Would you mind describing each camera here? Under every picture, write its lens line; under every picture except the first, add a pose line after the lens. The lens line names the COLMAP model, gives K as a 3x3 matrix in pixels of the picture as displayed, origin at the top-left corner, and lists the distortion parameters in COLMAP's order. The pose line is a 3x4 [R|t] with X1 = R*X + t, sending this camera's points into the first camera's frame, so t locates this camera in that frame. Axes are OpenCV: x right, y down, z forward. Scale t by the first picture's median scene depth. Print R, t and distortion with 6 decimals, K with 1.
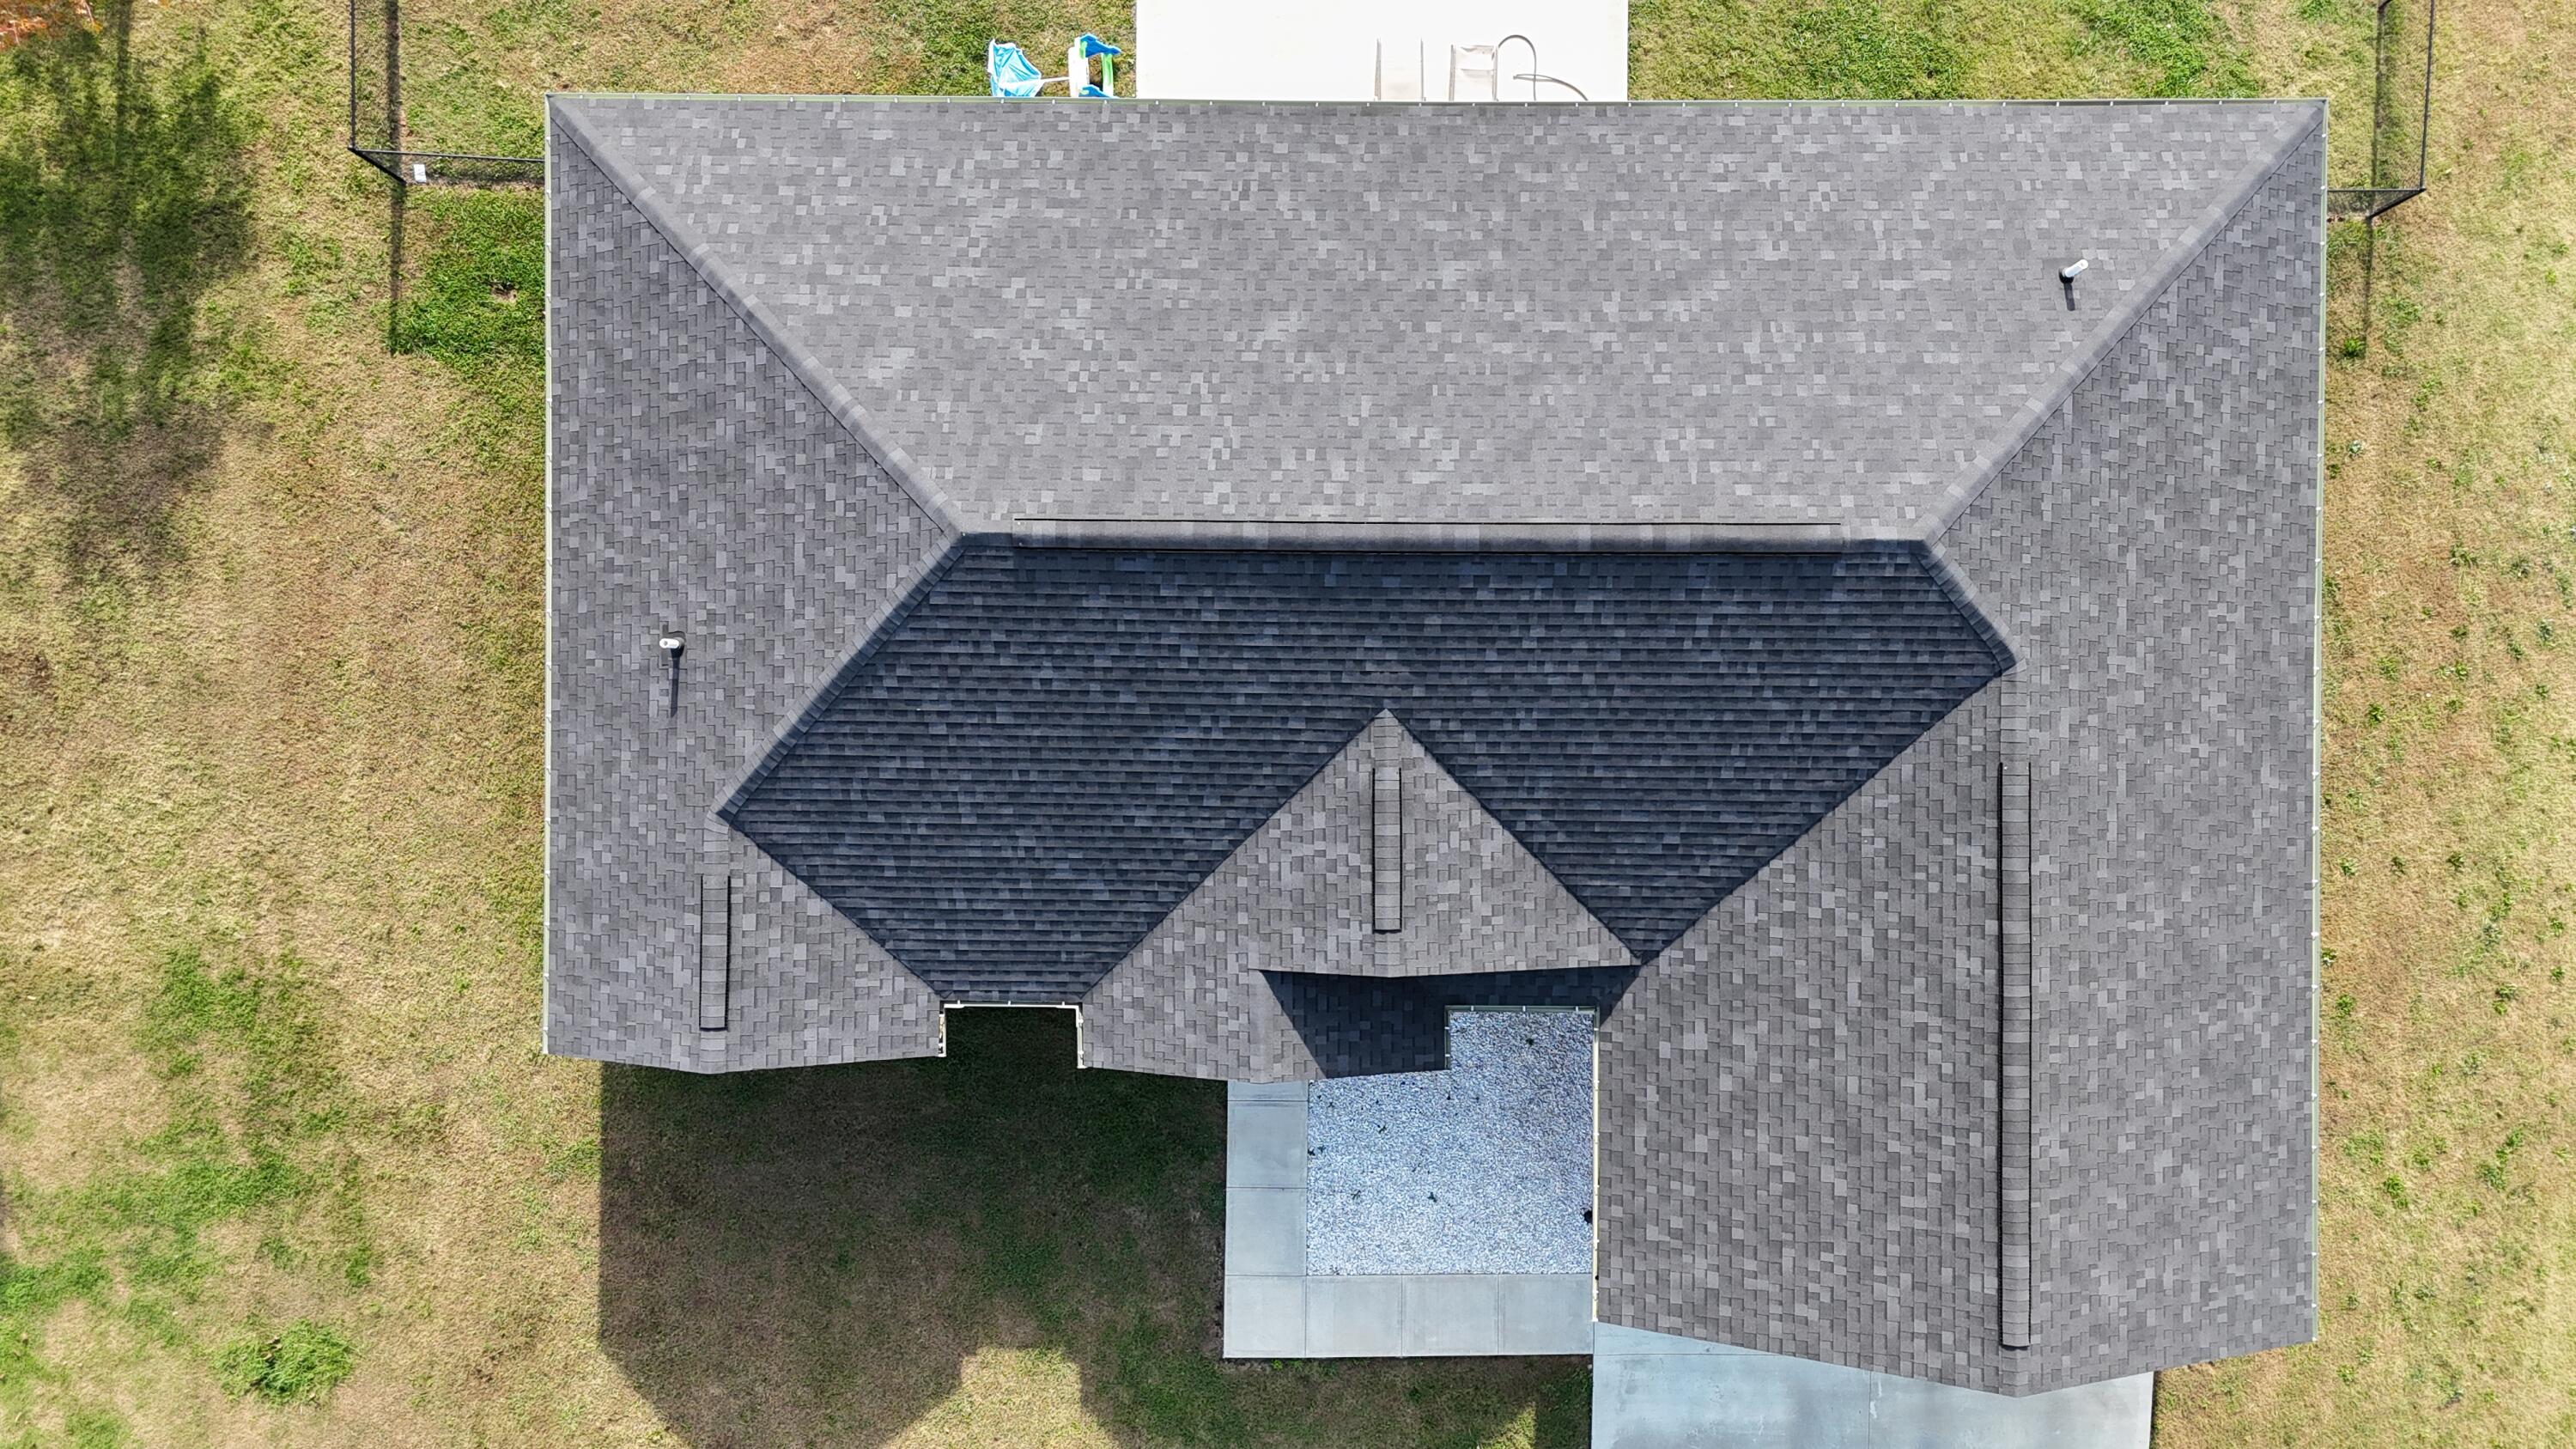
lens RADIAL K [[1891.7, 0, 1293.7], [0, 1891.7, 713.6], [0, 0, 1]] dist [0.086461, -0.092850]
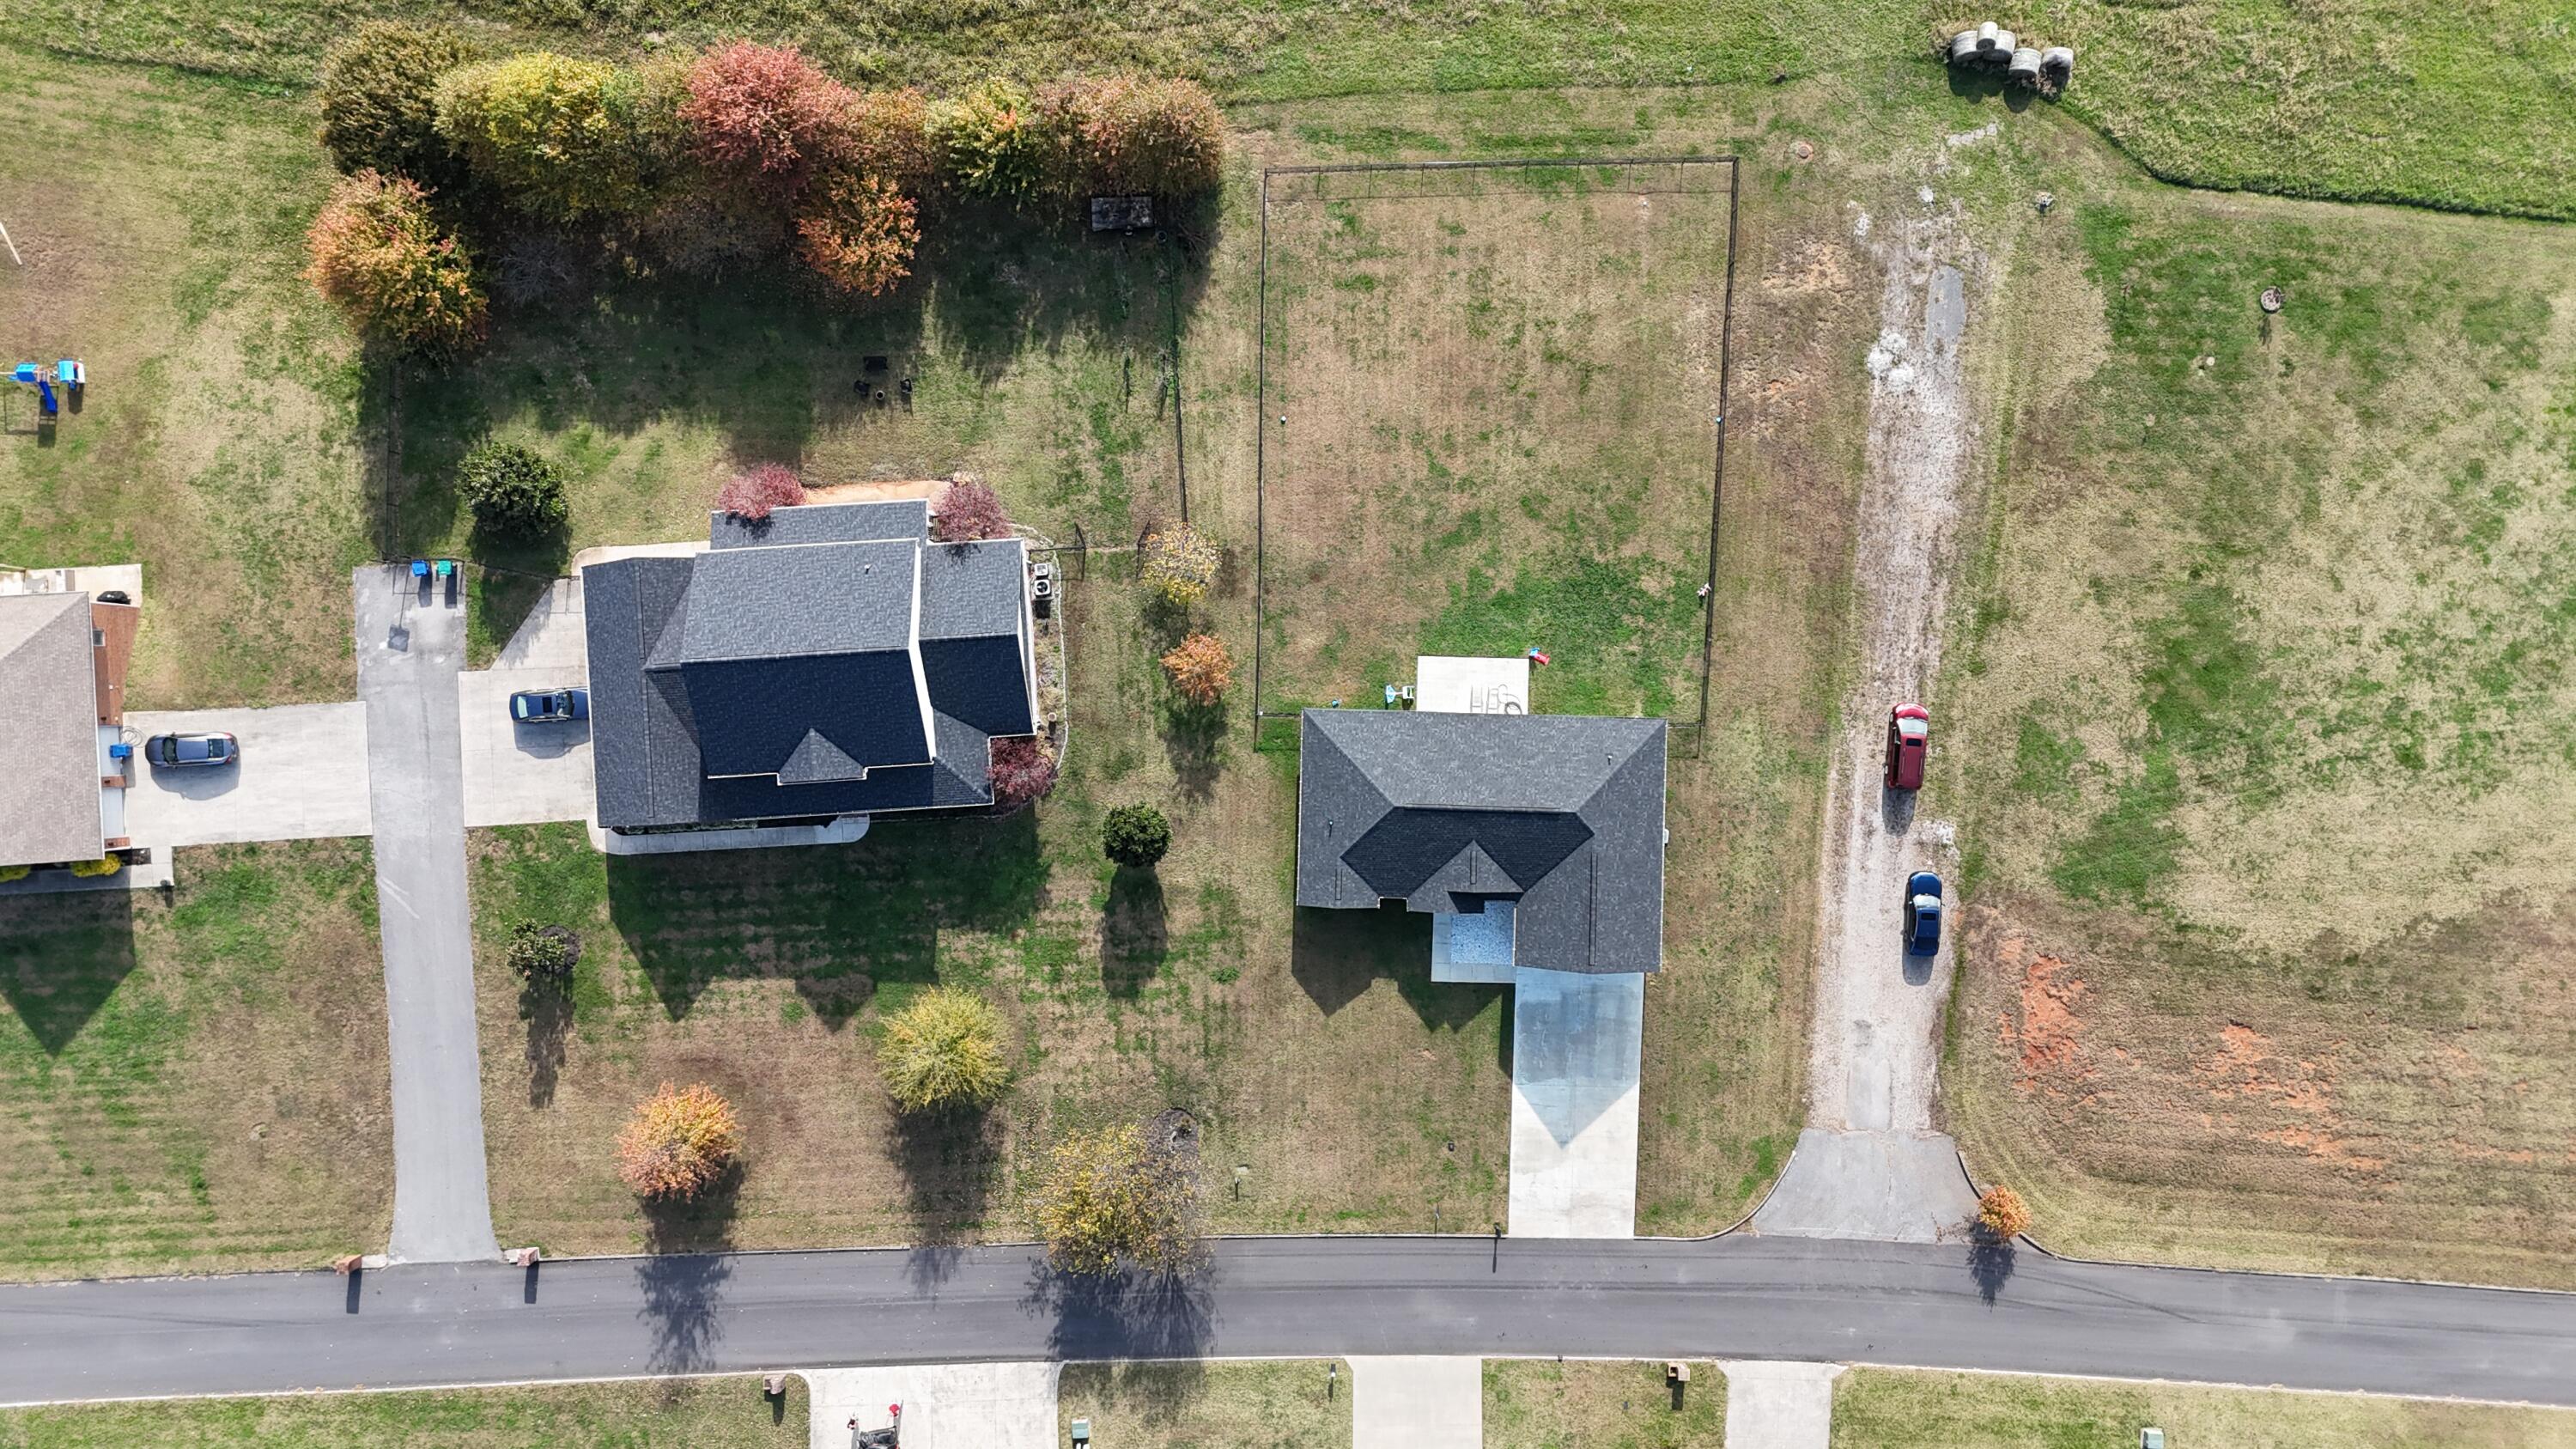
lens RADIAL K [[1891.7, 0, 1293.7], [0, 1891.7, 713.6], [0, 0, 1]] dist [0.086461, -0.092850]
pose [[0.999692, 0.020268, -0.014301, -0.318408], [-0.020266, 0.999795, 0.000304, -0.287836], [0.014304, -0.000014, 0.999898, -3.530641]]
